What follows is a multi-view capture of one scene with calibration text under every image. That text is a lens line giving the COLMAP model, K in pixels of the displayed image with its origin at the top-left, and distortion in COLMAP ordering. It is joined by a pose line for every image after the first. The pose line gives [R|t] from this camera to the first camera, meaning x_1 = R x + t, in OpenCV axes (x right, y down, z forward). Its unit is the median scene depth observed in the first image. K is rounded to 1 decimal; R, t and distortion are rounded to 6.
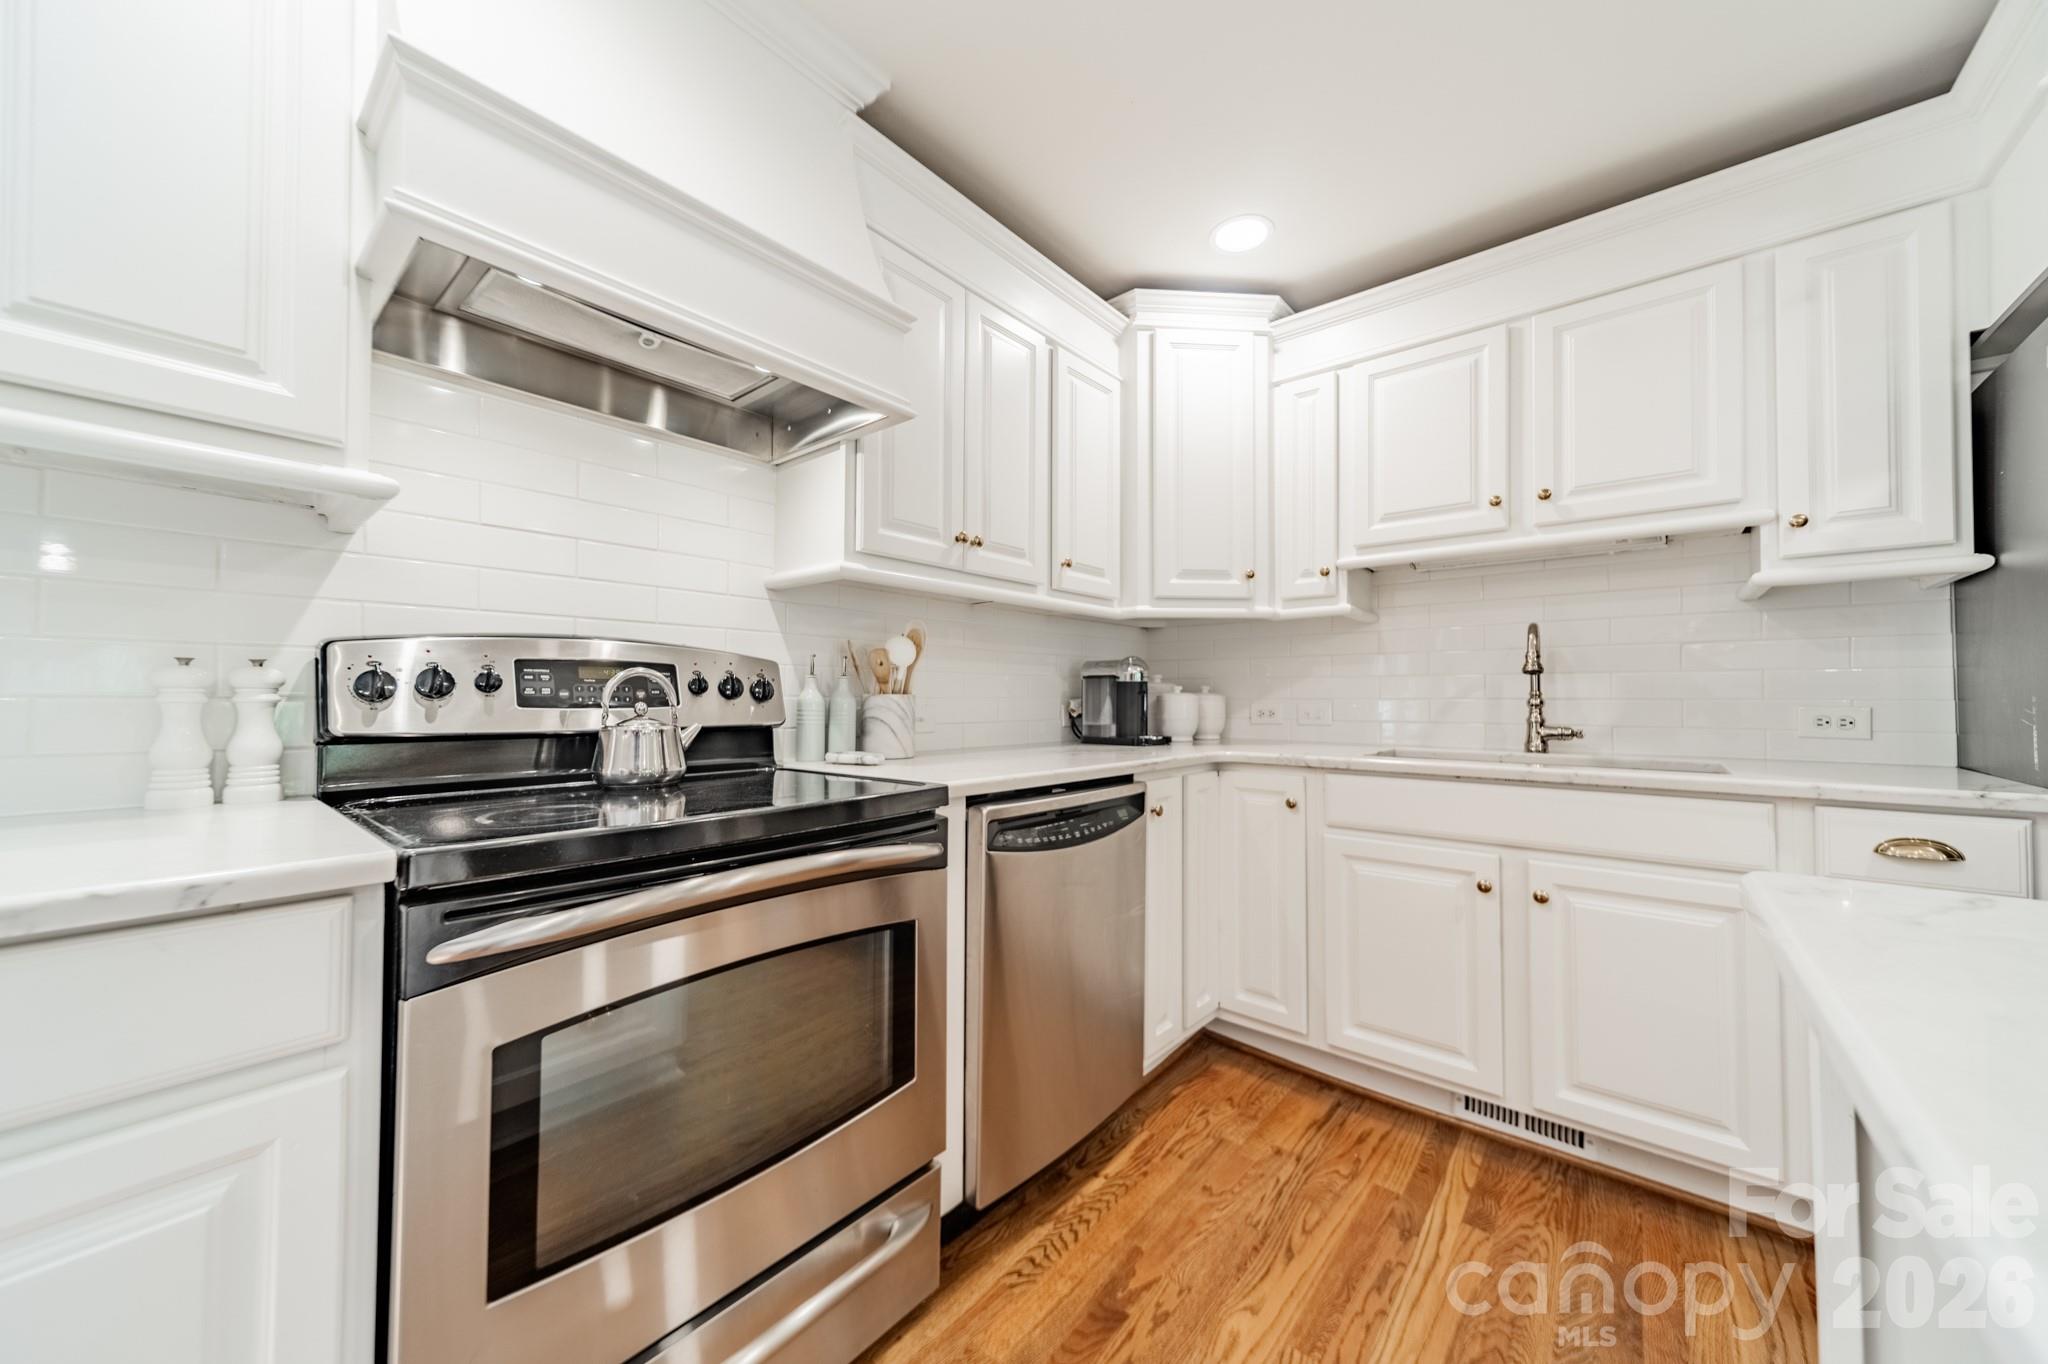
lens RADIAL K [[727.0, 0, 1032.5], [0, 727.0, 679.8], [0, 0, 1]] dist [0.009053, -0.000460]
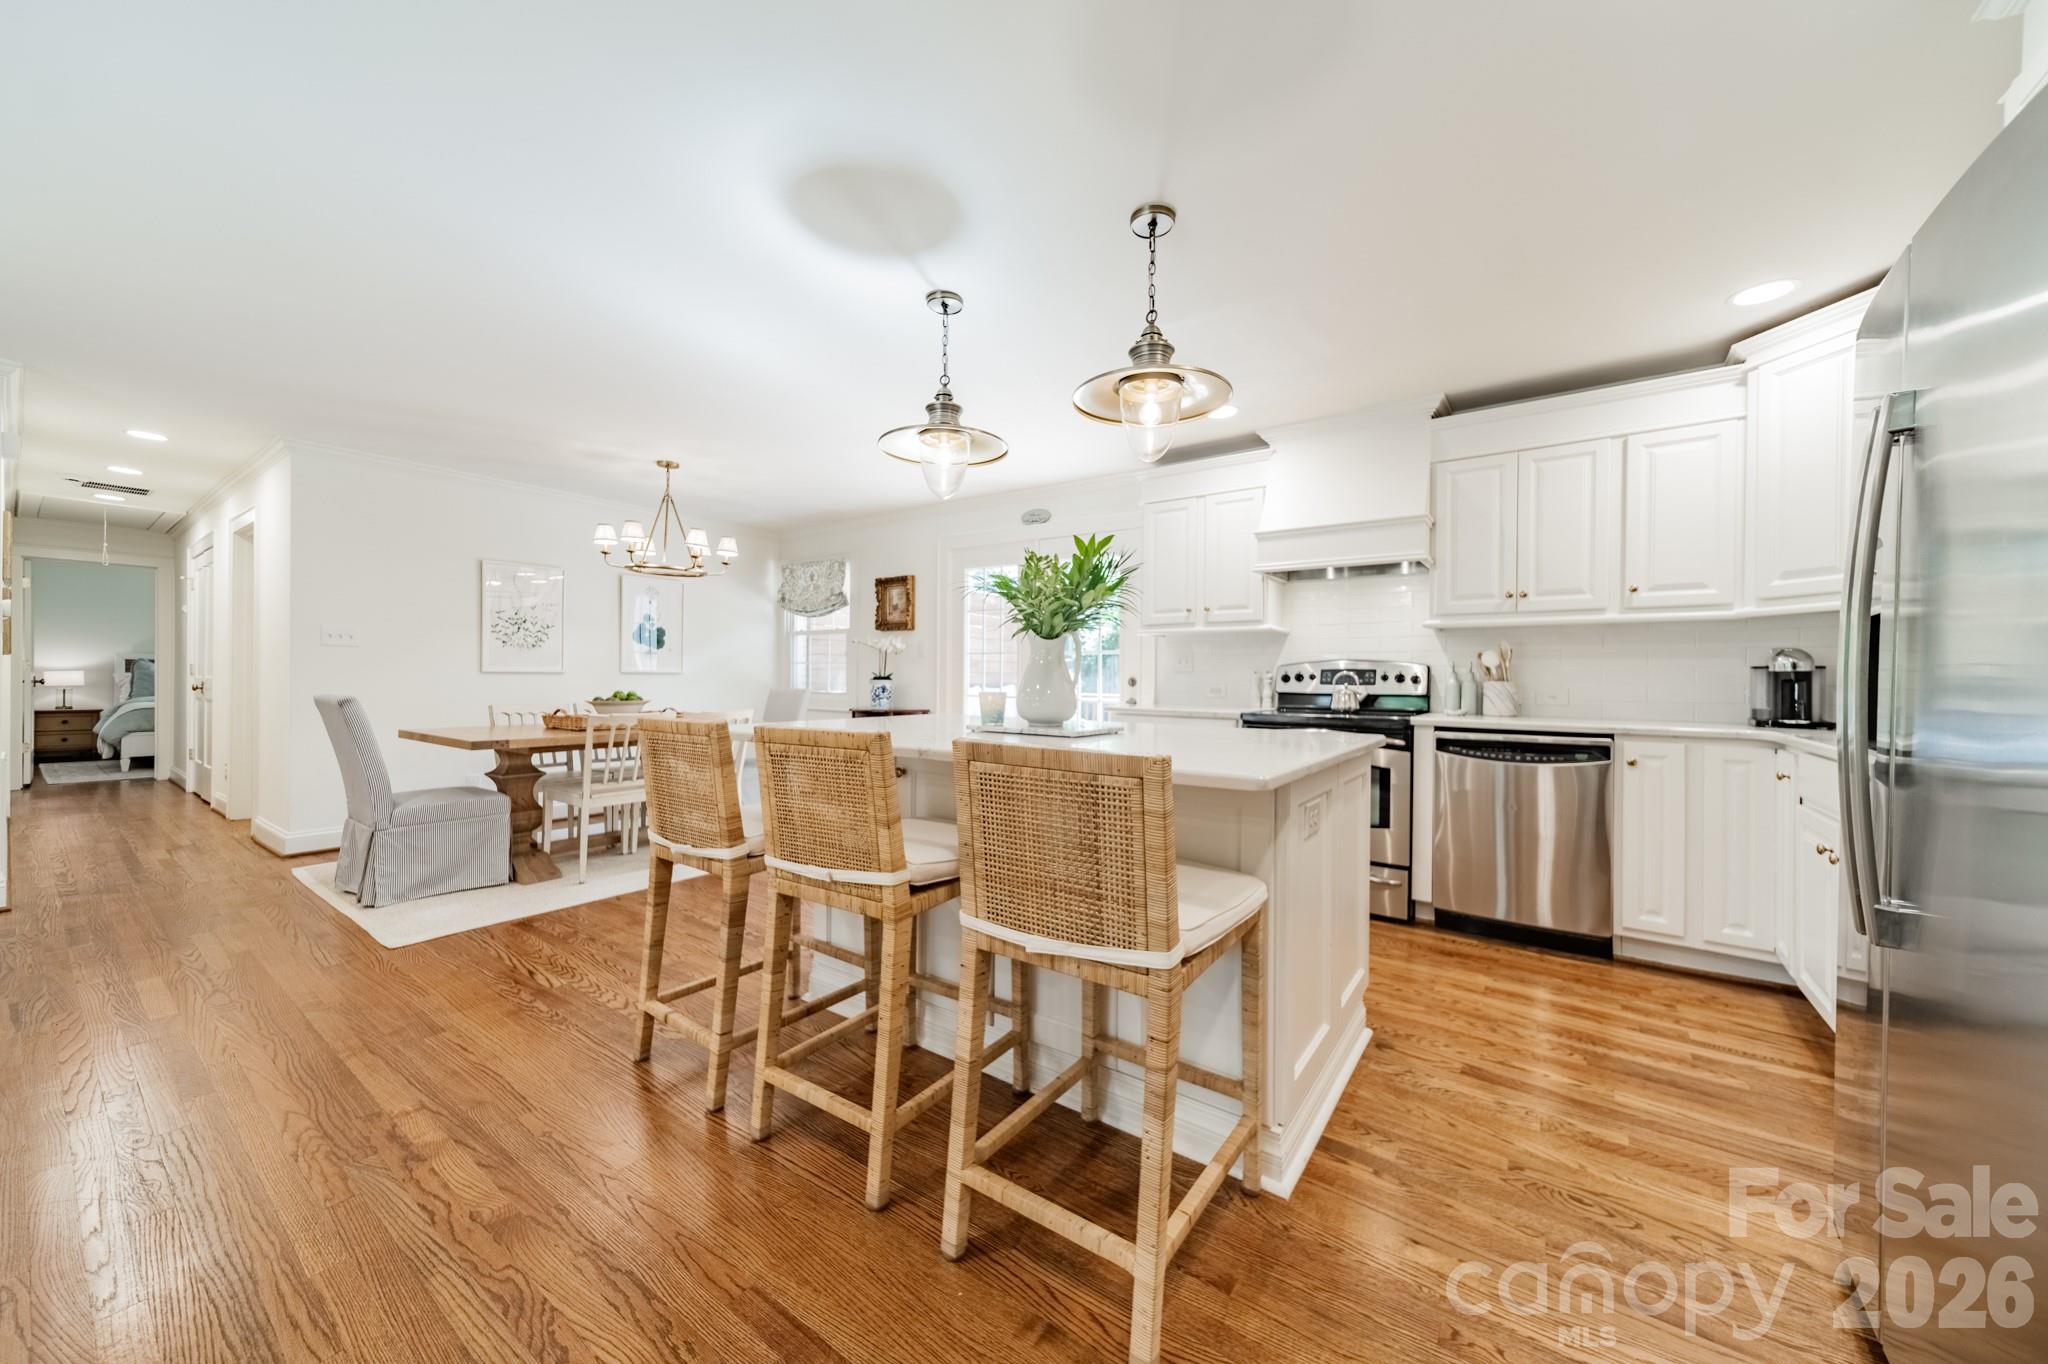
lens RADIAL K [[727.0, 0, 1026.8], [0, 727.0, 679.4], [0, 0, 1]] dist [0.009053, -0.000460]
pose [[0.067923, 0.000754, -0.997690, 1.604186], [0.017090, 0.999852, 0.001919, -0.009025], [0.997544, -0.017181, 0.067900, -0.319447]]
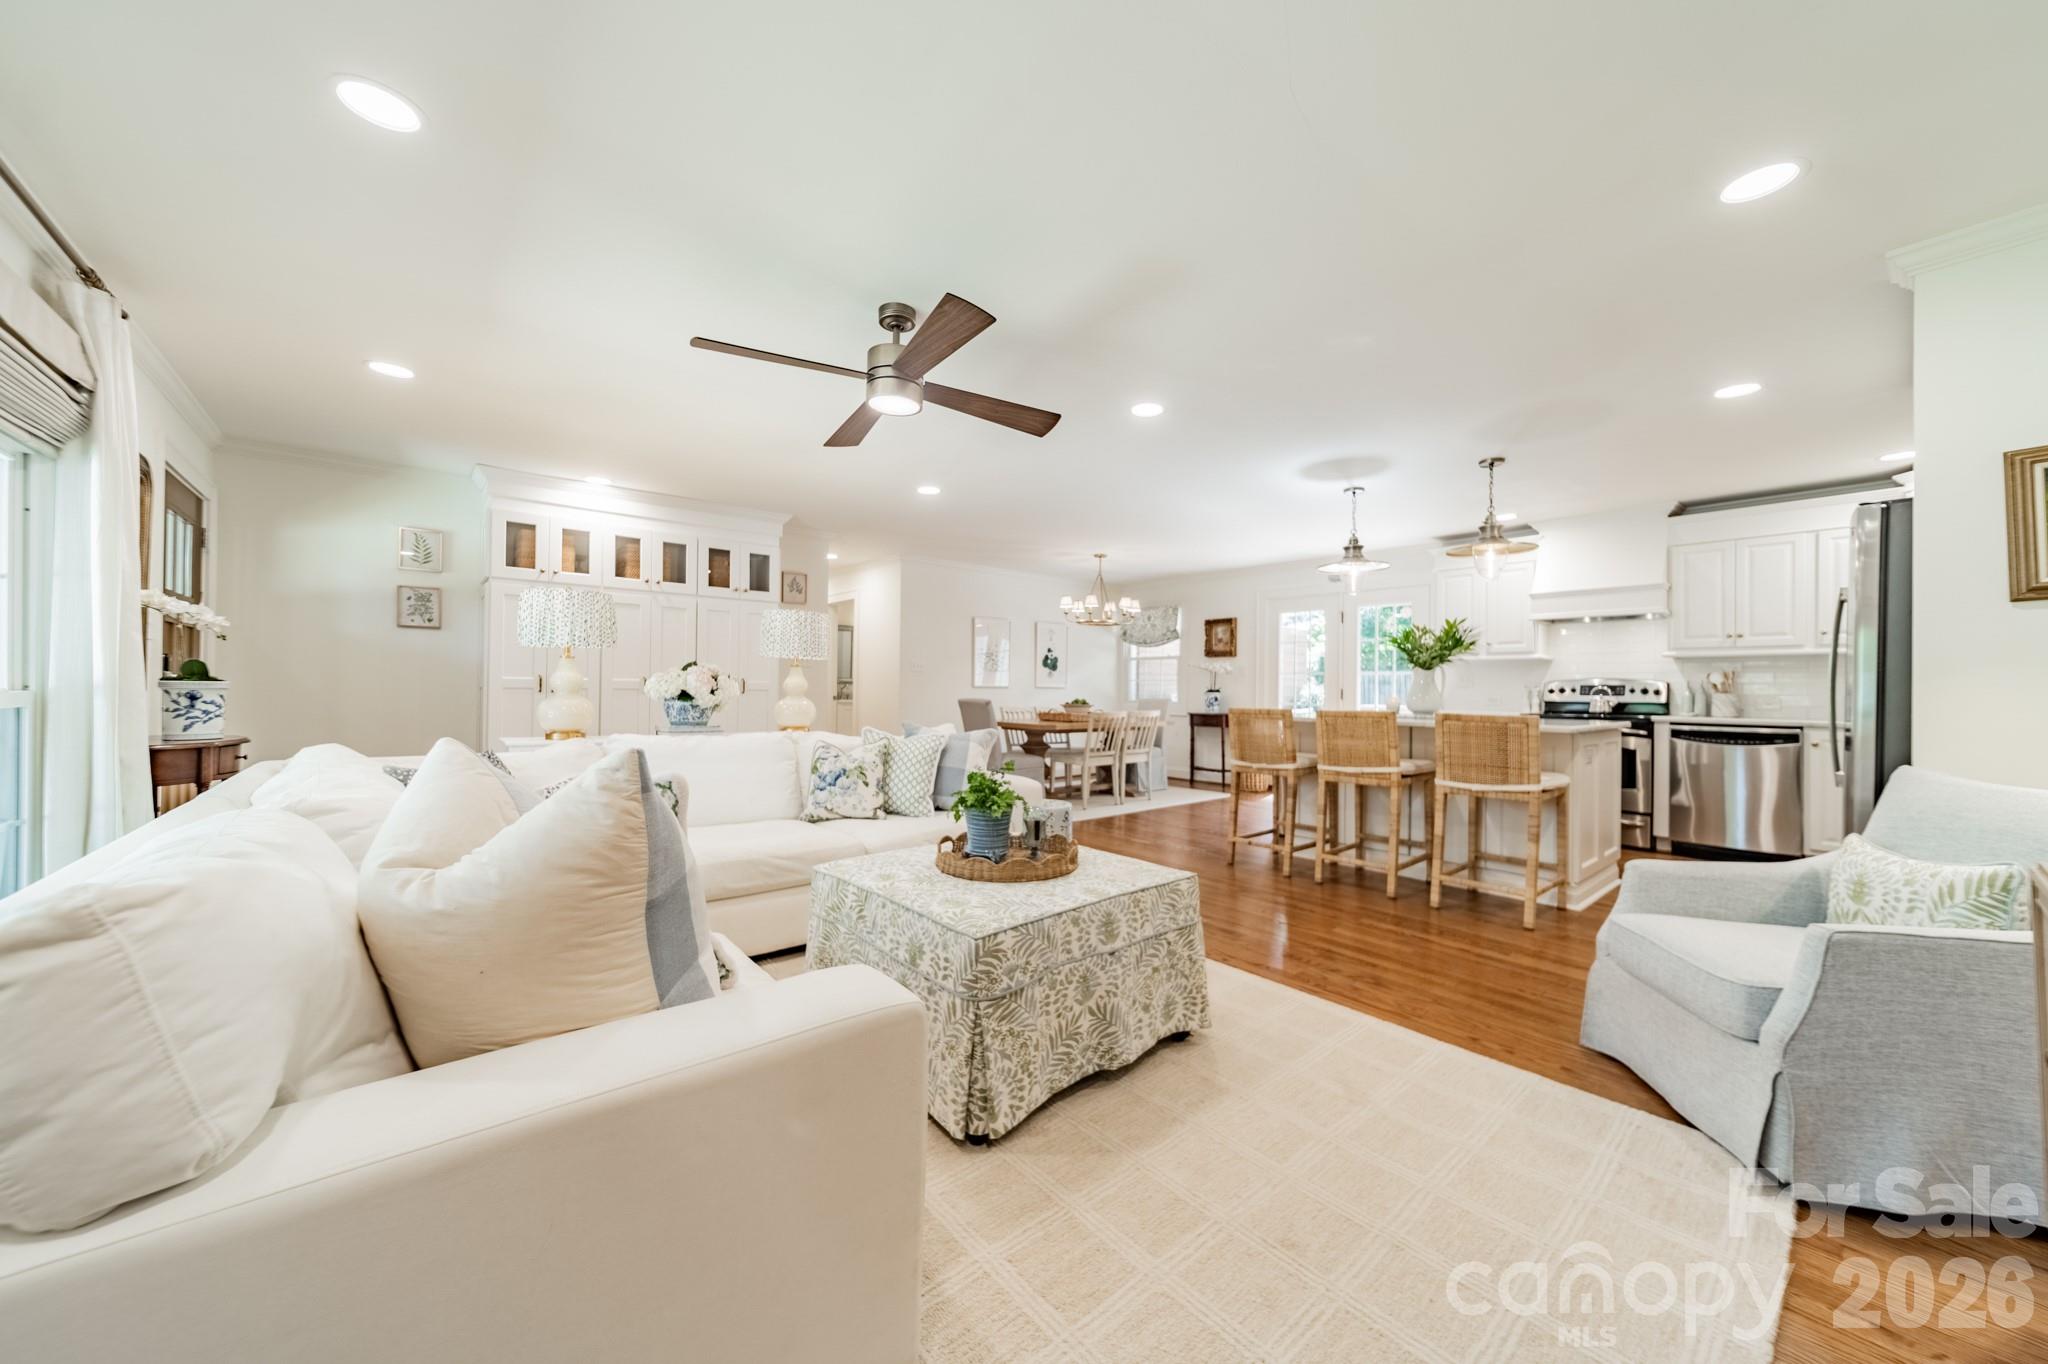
lens RADIAL K [[727.0, 0, 1024.8], [0, 727.0, 684.4], [0, 0, 1]] dist [0.009053, -0.000460]
pose [[-0.175038, -0.011944, -0.984489, 3.000497], [0.014207, 0.999792, -0.014656, -0.010914], [0.984459, -0.016552, -0.174832, -1.093761]]
